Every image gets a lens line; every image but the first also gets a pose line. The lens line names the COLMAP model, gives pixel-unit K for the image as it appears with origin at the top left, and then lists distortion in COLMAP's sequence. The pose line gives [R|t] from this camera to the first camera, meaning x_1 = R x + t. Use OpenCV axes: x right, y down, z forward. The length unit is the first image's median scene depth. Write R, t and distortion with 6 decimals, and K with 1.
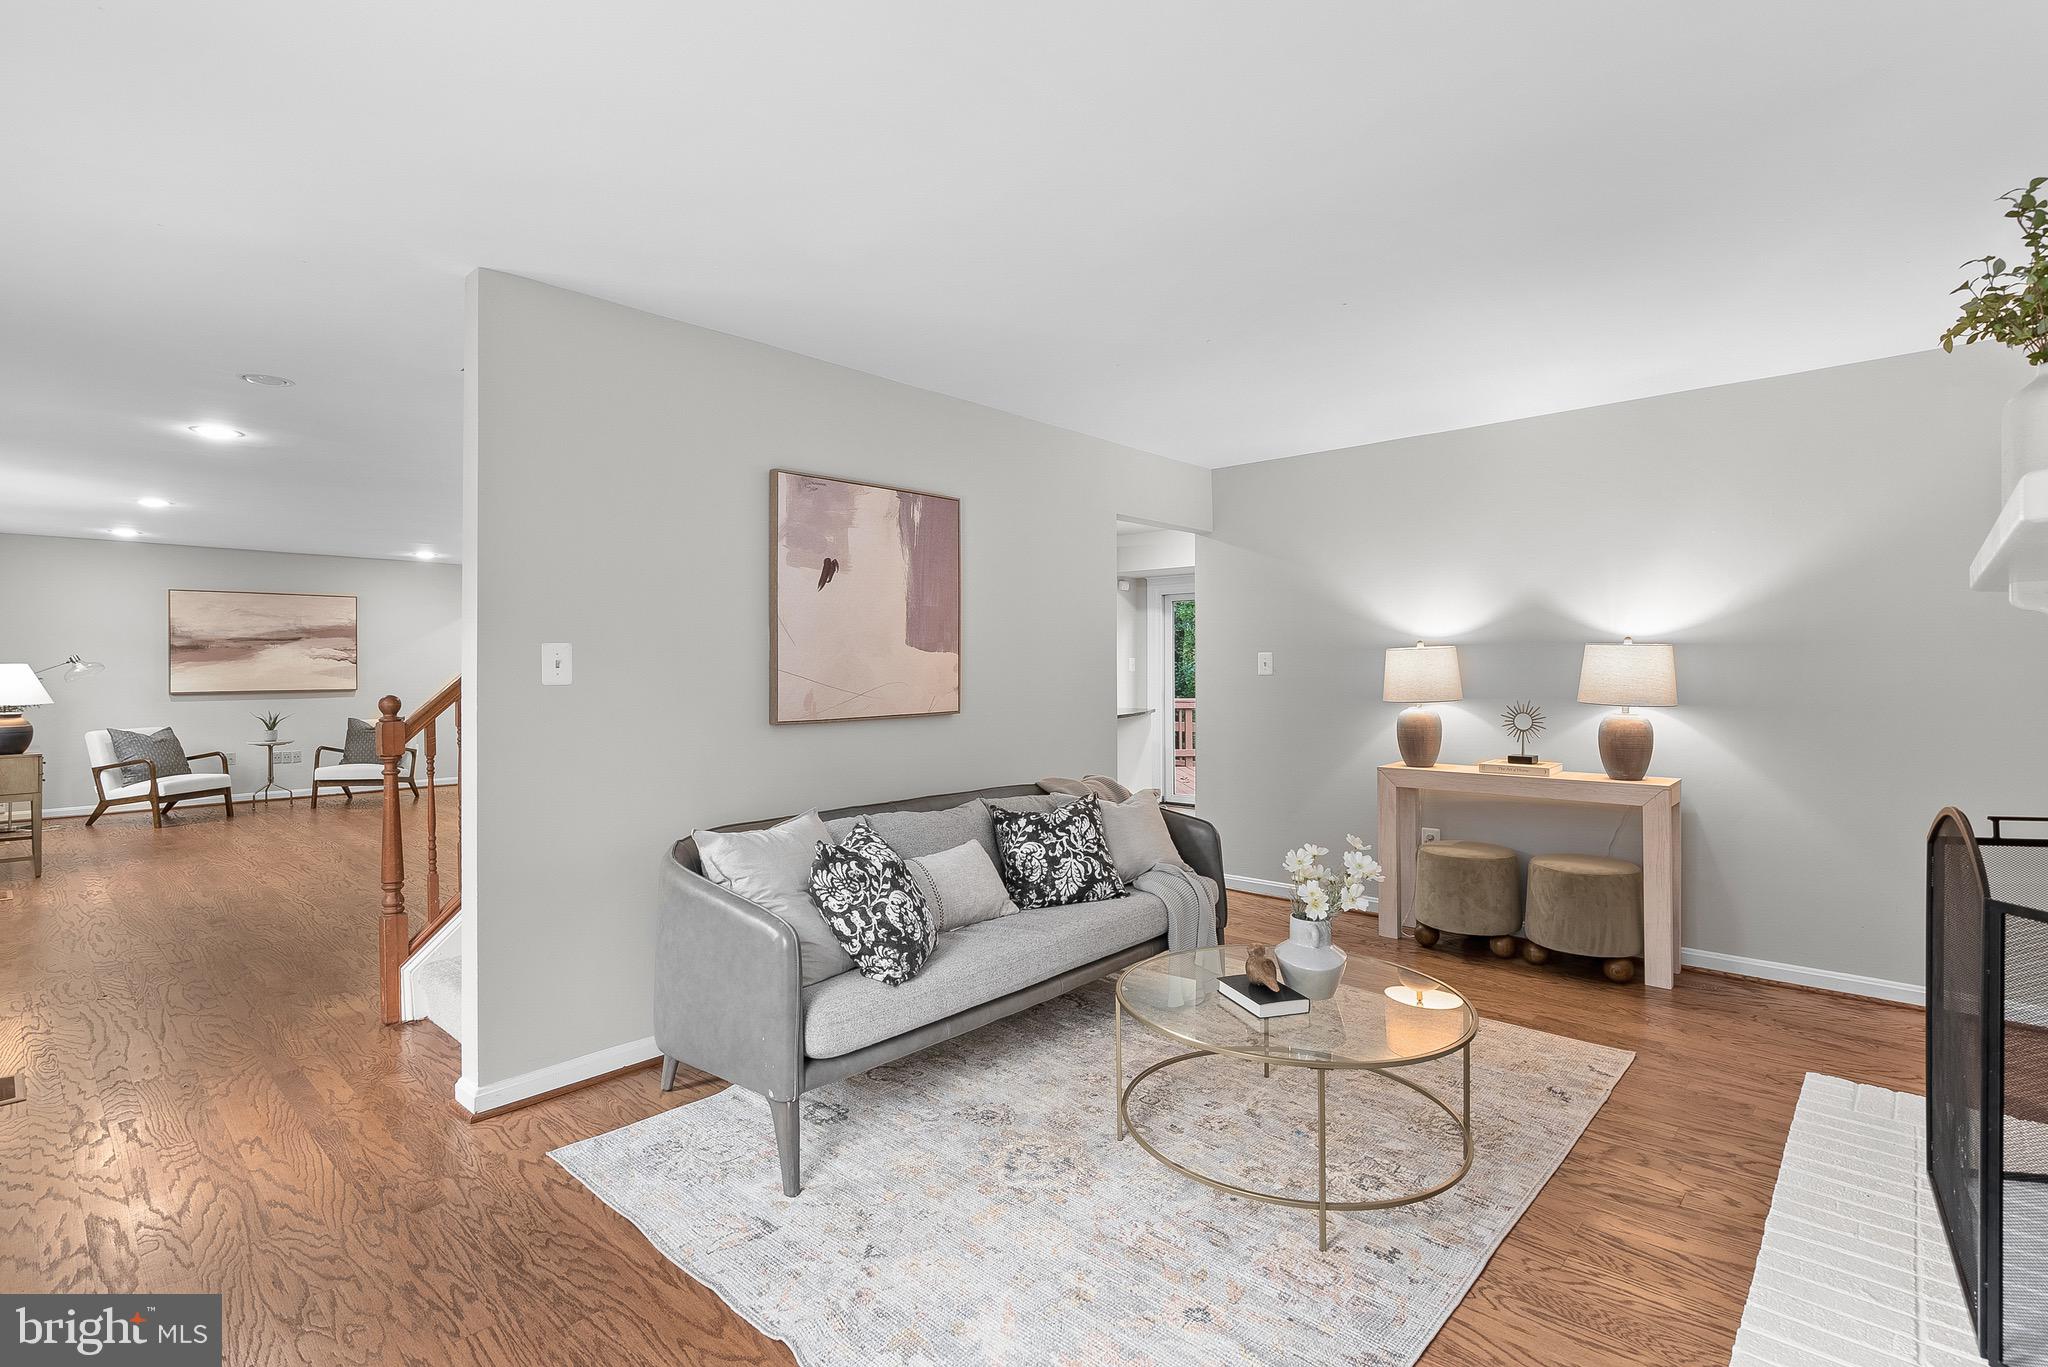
lens RADIAL K [[960.7, 0, 1009.3], [0, 960.7, 662.6], [0, 0, 1]] dist [-0.000938, -0.000169]
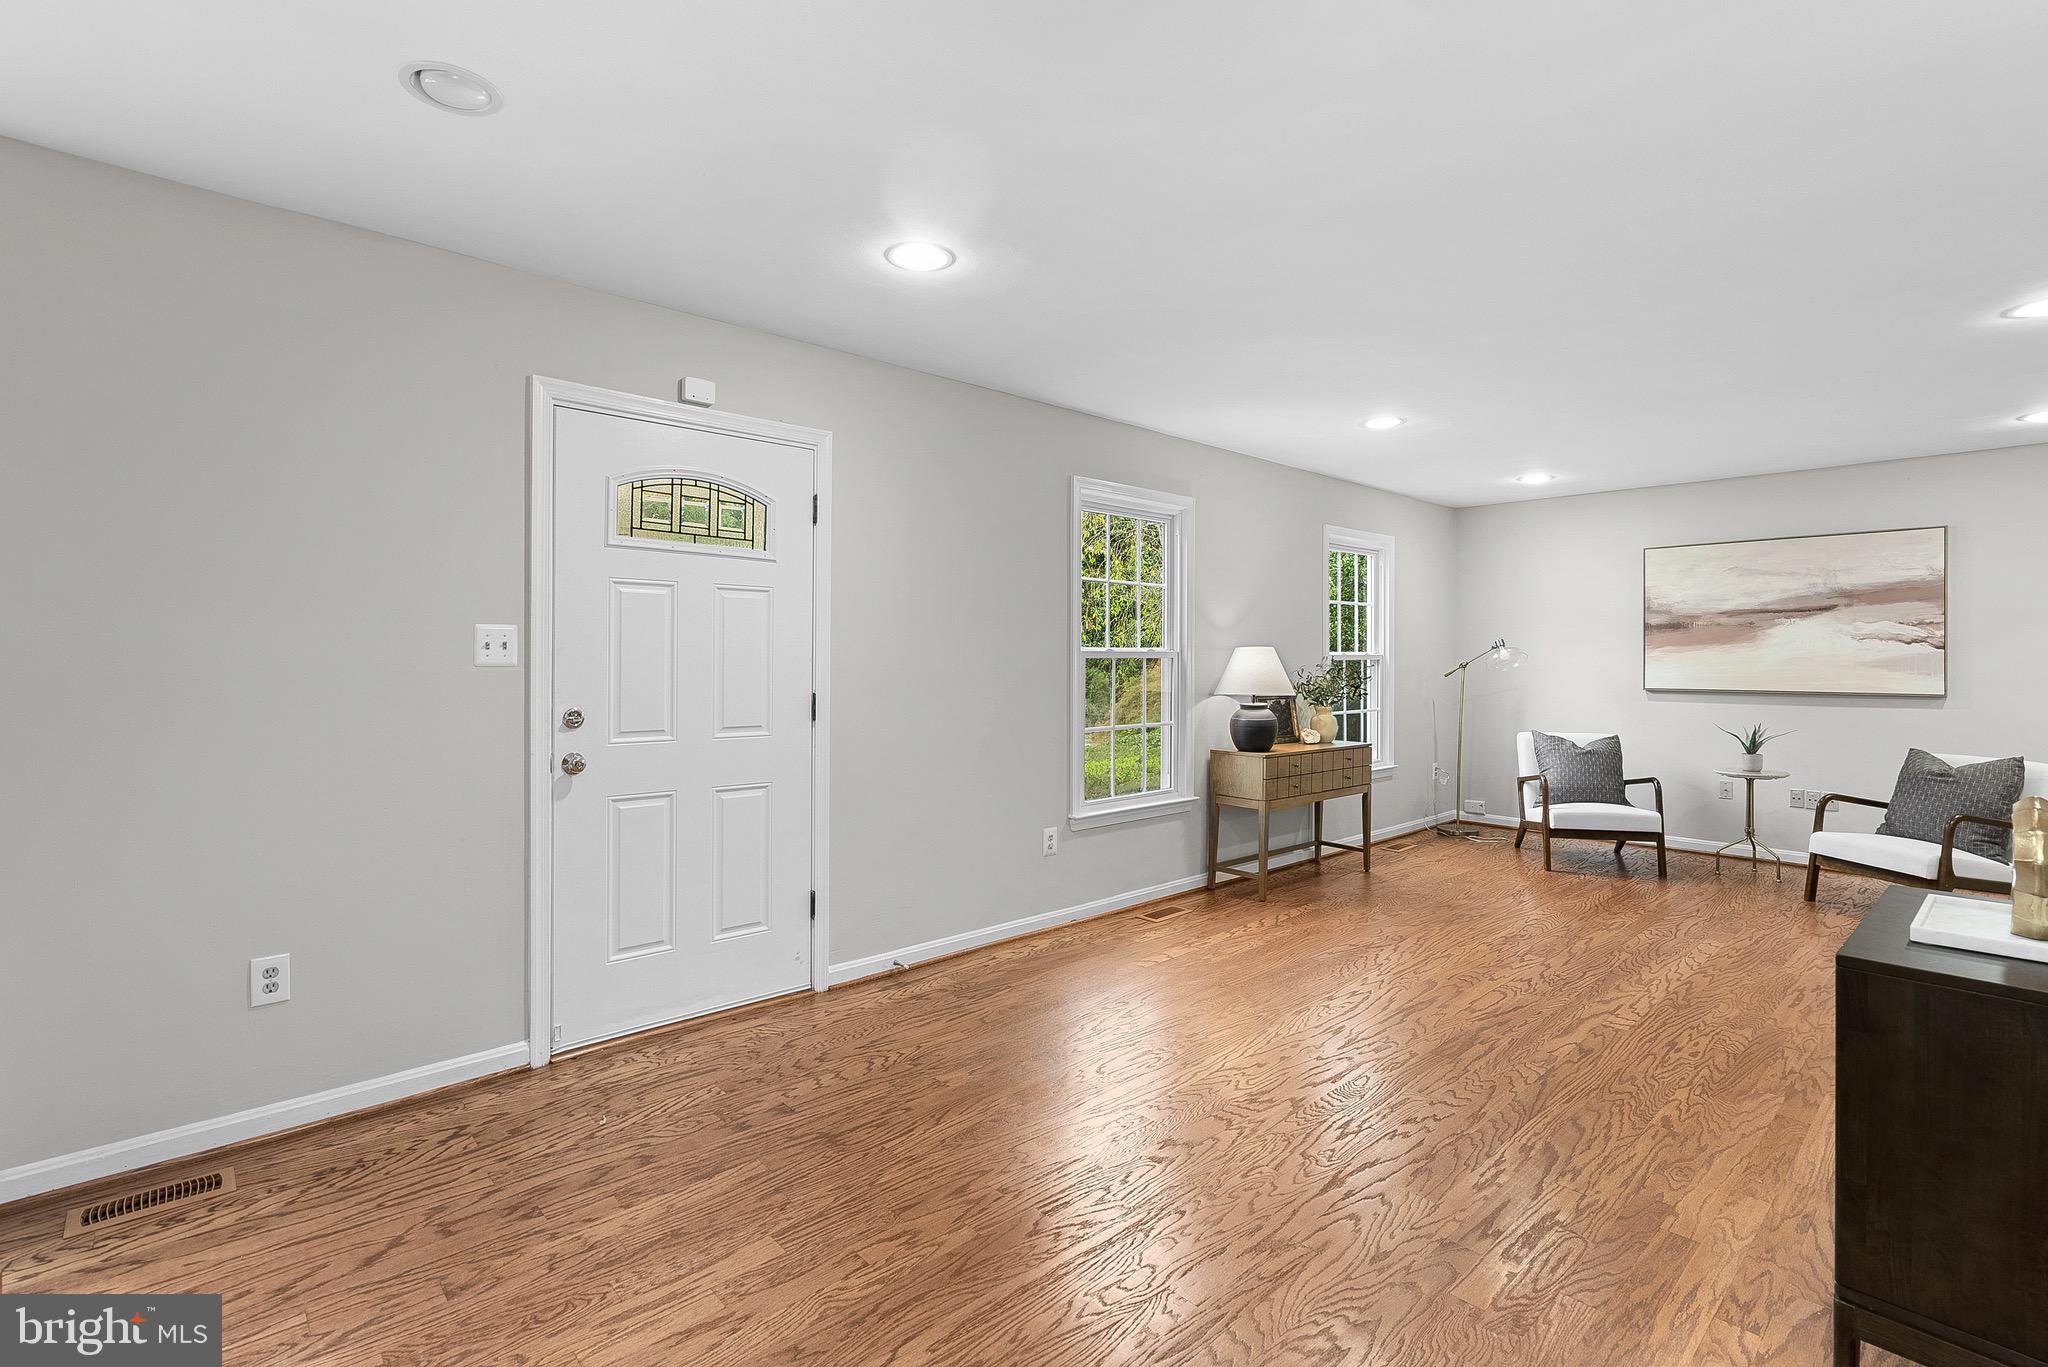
lens RADIAL K [[935.8, 0, 1023.6], [0, 935.8, 661.9], [0, 0, 1]] dist [-0.007687, -0.000159]
pose [[-0.074167, 0.008270, -0.997212, -0.126071], [0.000009, 0.999966, 0.008293, 0.004974], [0.997246, 0.000607, -0.074164, 0.579699]]
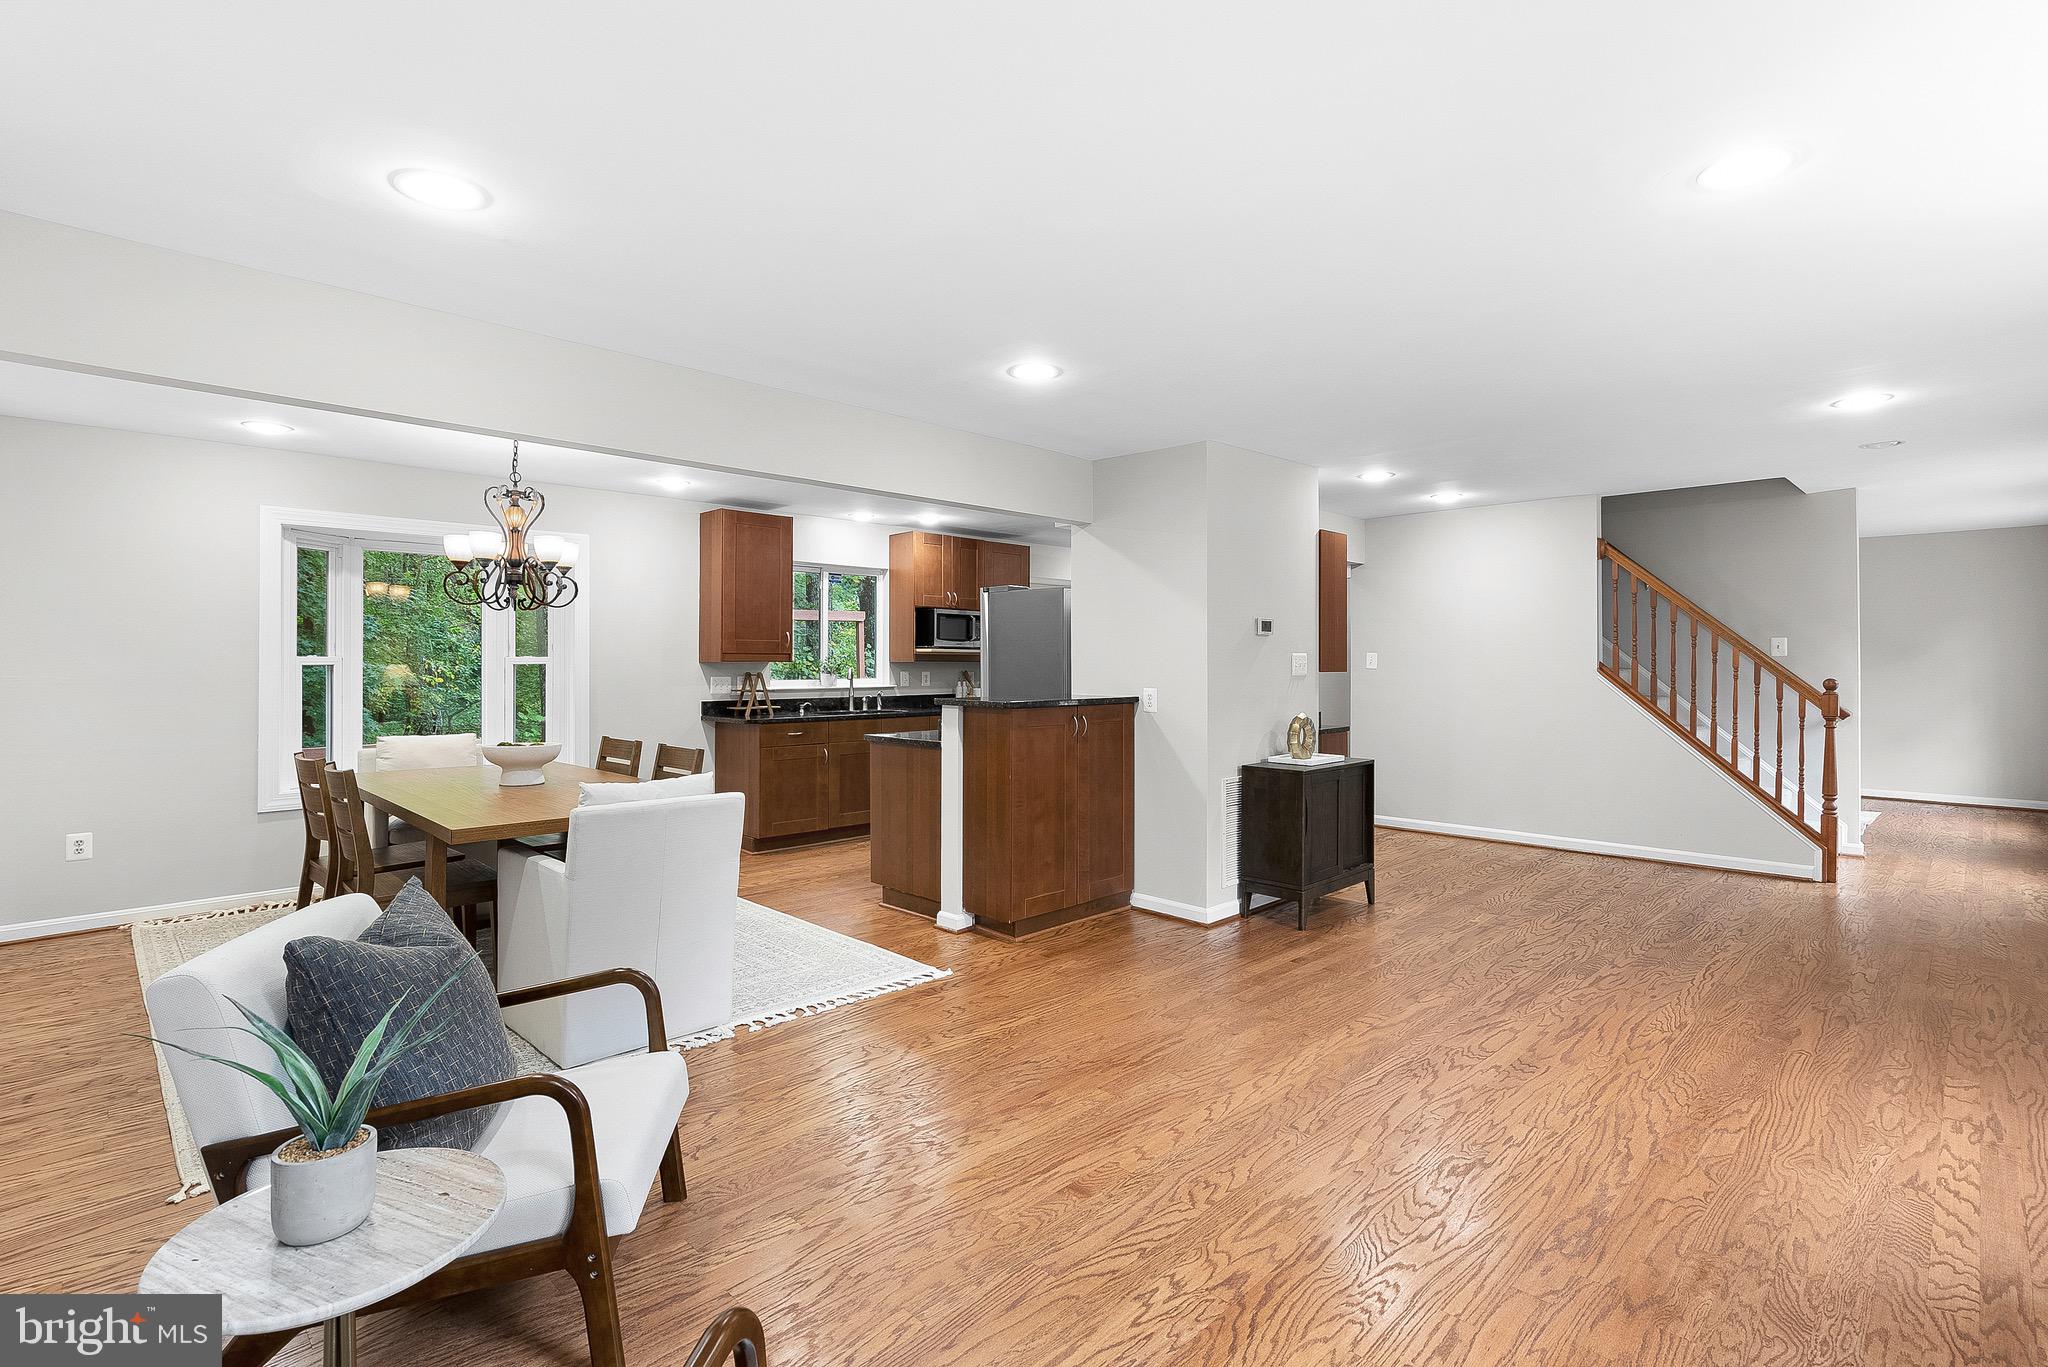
lens RADIAL K [[946.4, 0, 1029.1], [0, 946.4, 668.4], [0, 0, 1]] dist [-0.002913, 0.000744]
pose [[0.033192, -0.002998, 0.999444, -0.910456], [-0.002803, 0.999991, 0.003093, 0.005857], [-0.999445, -0.002904, 0.033183, 0.919024]]
